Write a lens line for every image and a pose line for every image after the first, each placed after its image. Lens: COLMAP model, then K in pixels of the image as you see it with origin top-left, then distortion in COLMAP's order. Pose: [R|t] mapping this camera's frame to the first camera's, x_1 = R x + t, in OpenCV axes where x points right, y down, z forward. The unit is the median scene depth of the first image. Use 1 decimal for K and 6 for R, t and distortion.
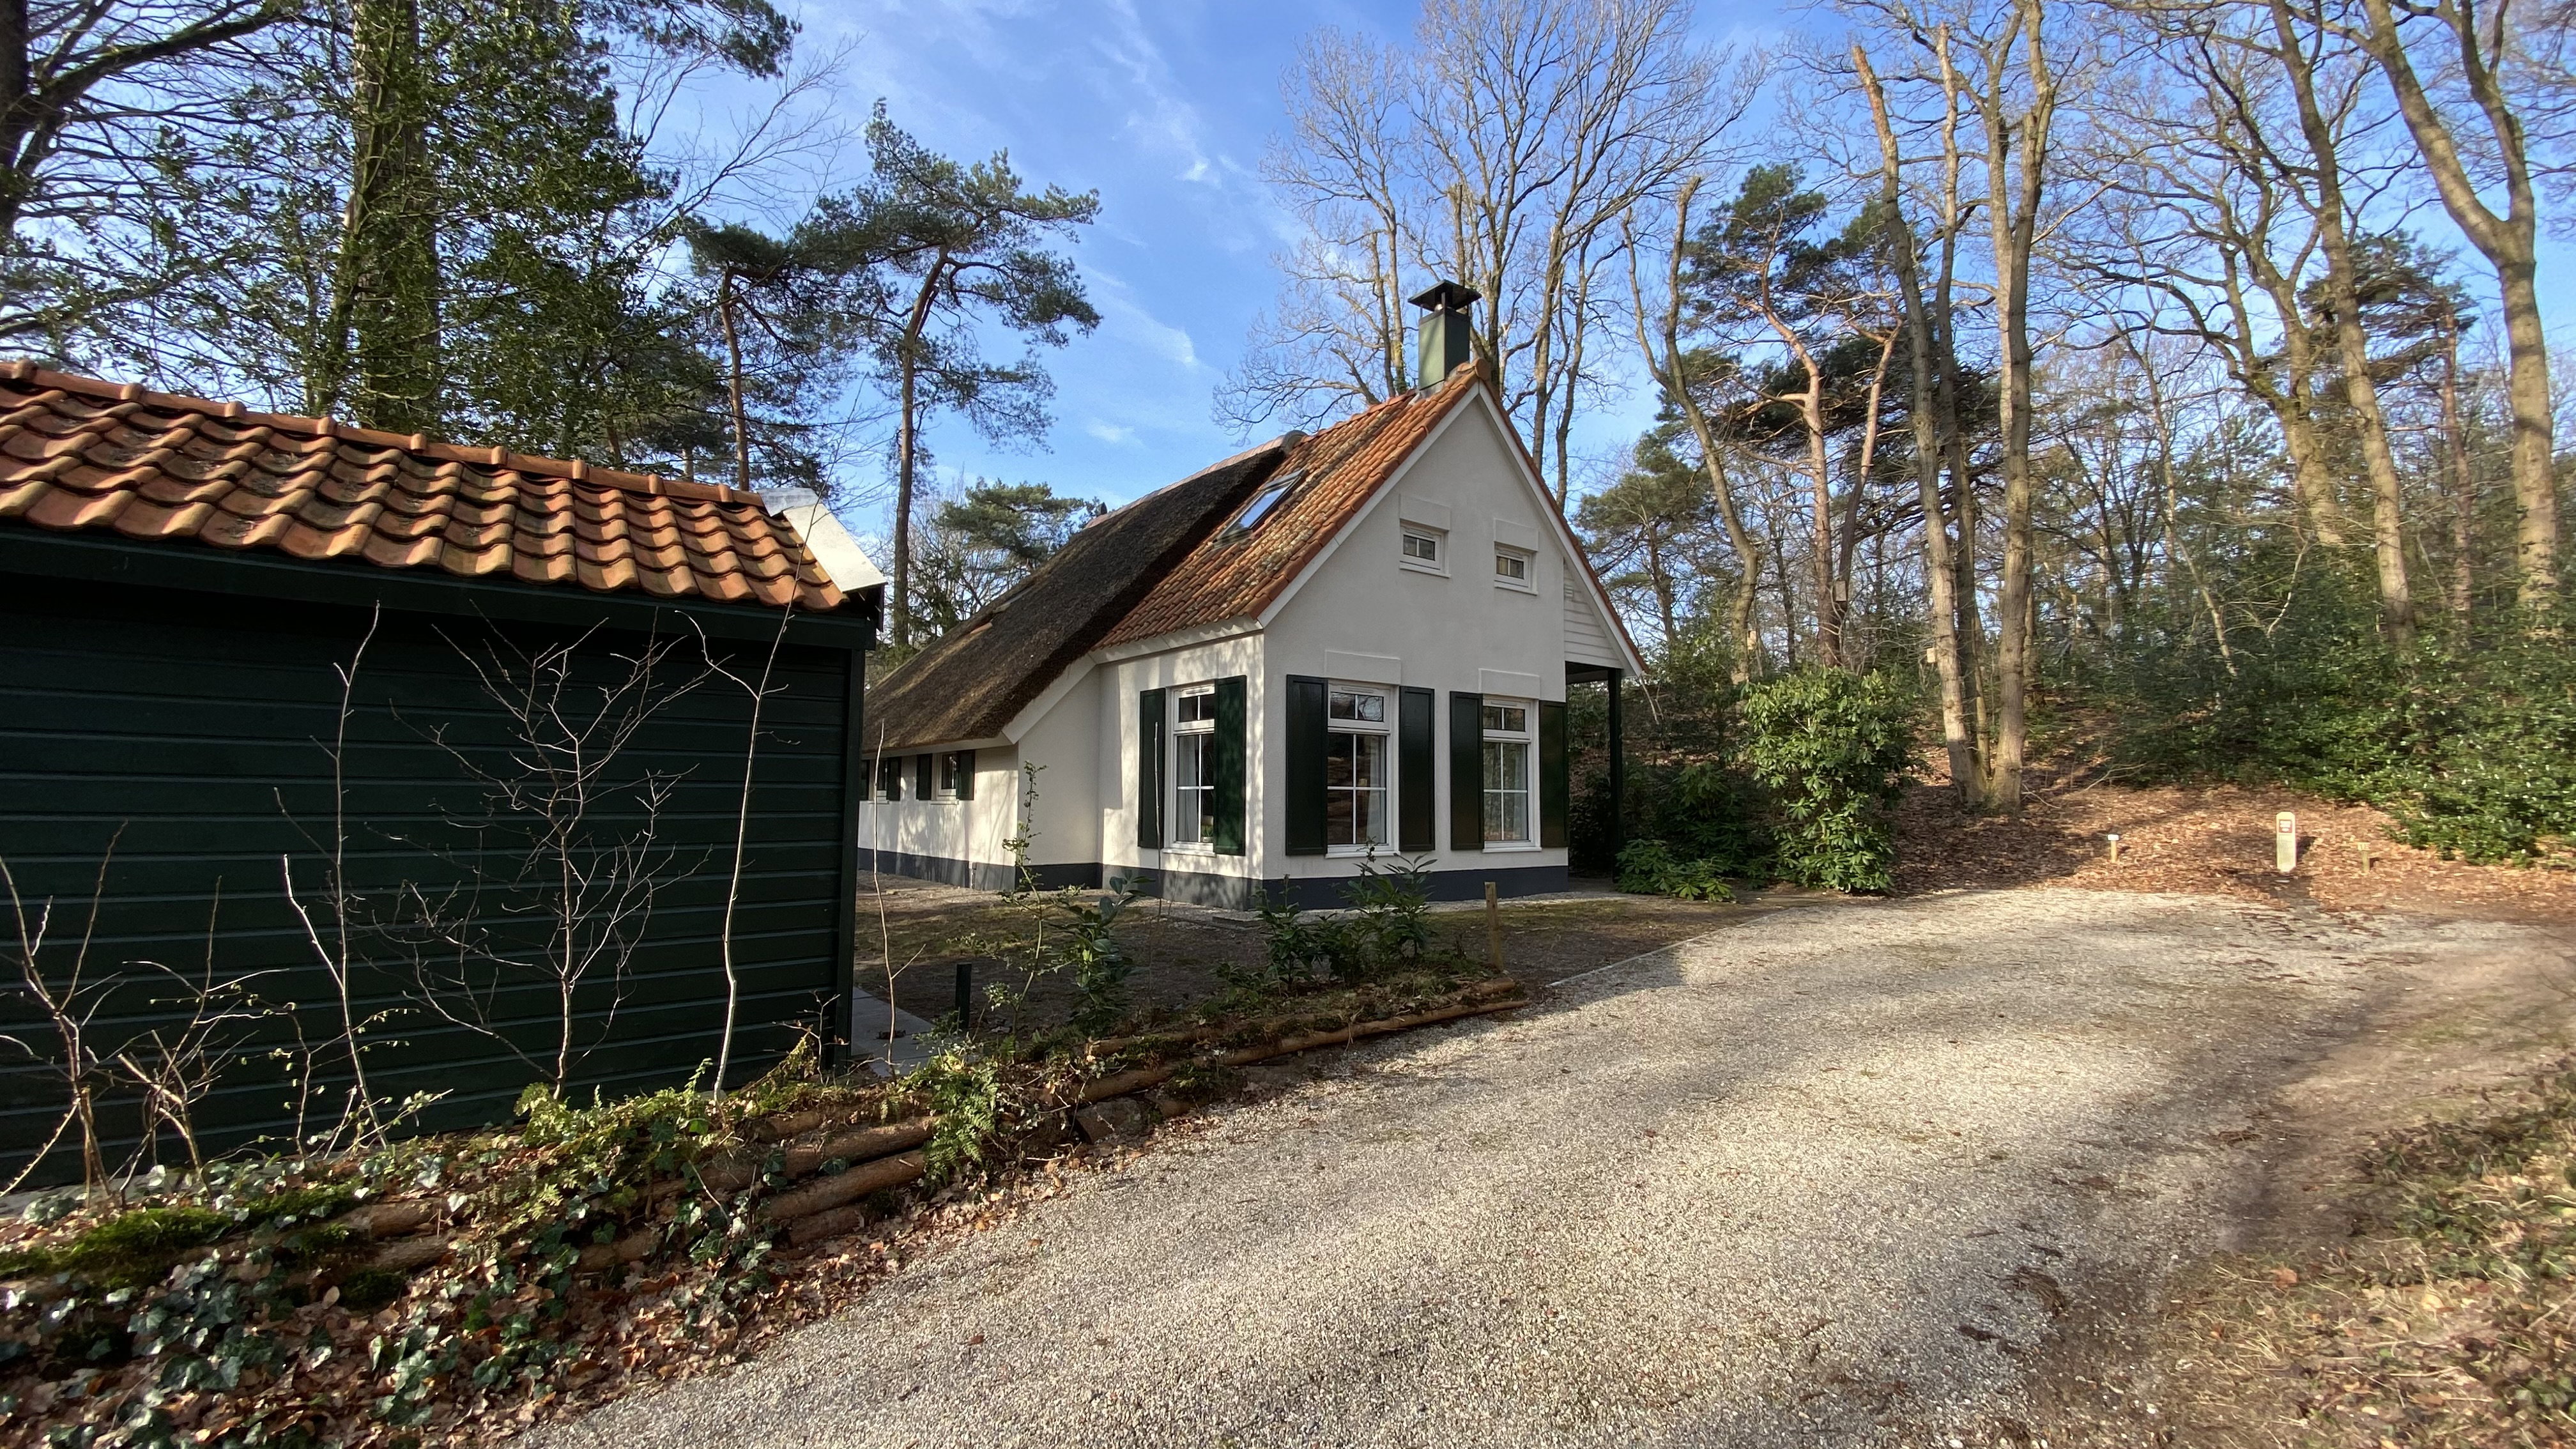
lens RADIAL K [[1015.6, 0, 1288.0], [0, 1015.6, 724.5], [0, 0, 1]] dist [0.024469, -0.000021]
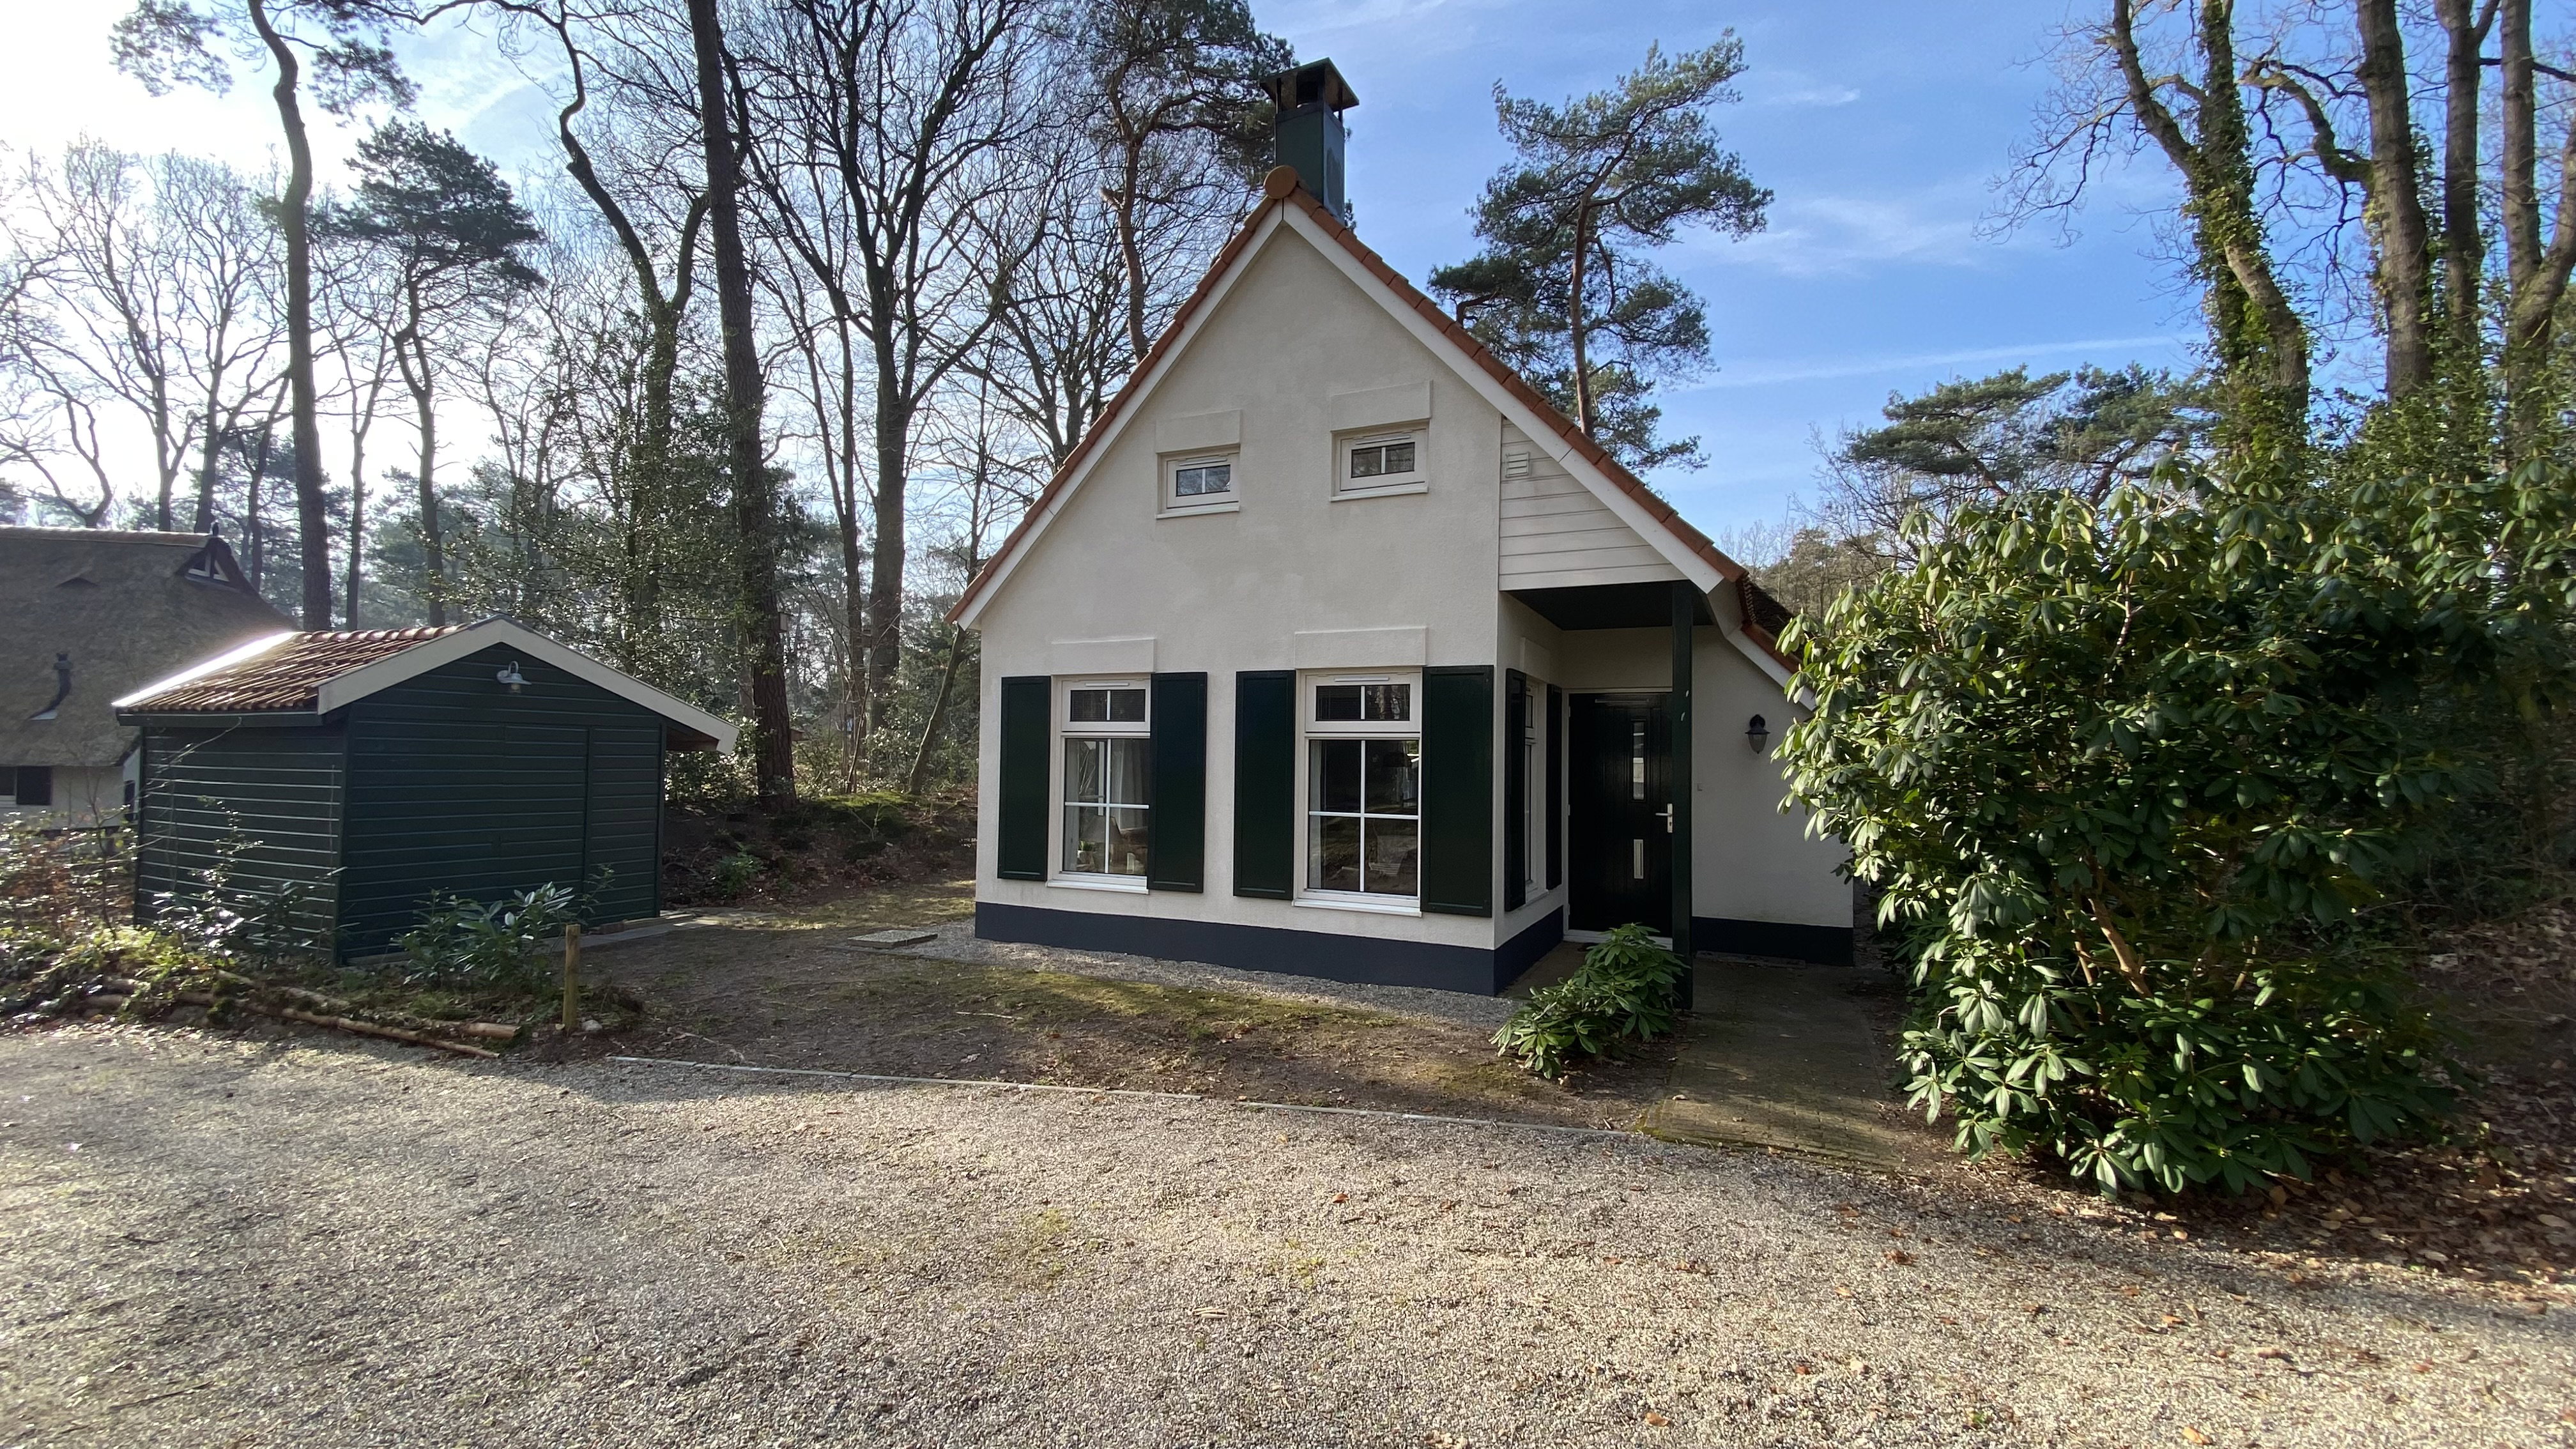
lens RADIAL K [[989.9, 0, 1287.0], [0, 989.9, 738.5], [0, 0, 1]] dist [0.000335, 0.000003]
pose [[0.483516, -0.011336, -0.875262, 0.722830], [0.056190, 0.998256, 0.018111, 0.002759], [0.873530, -0.057938, 0.483310, 0.643633]]
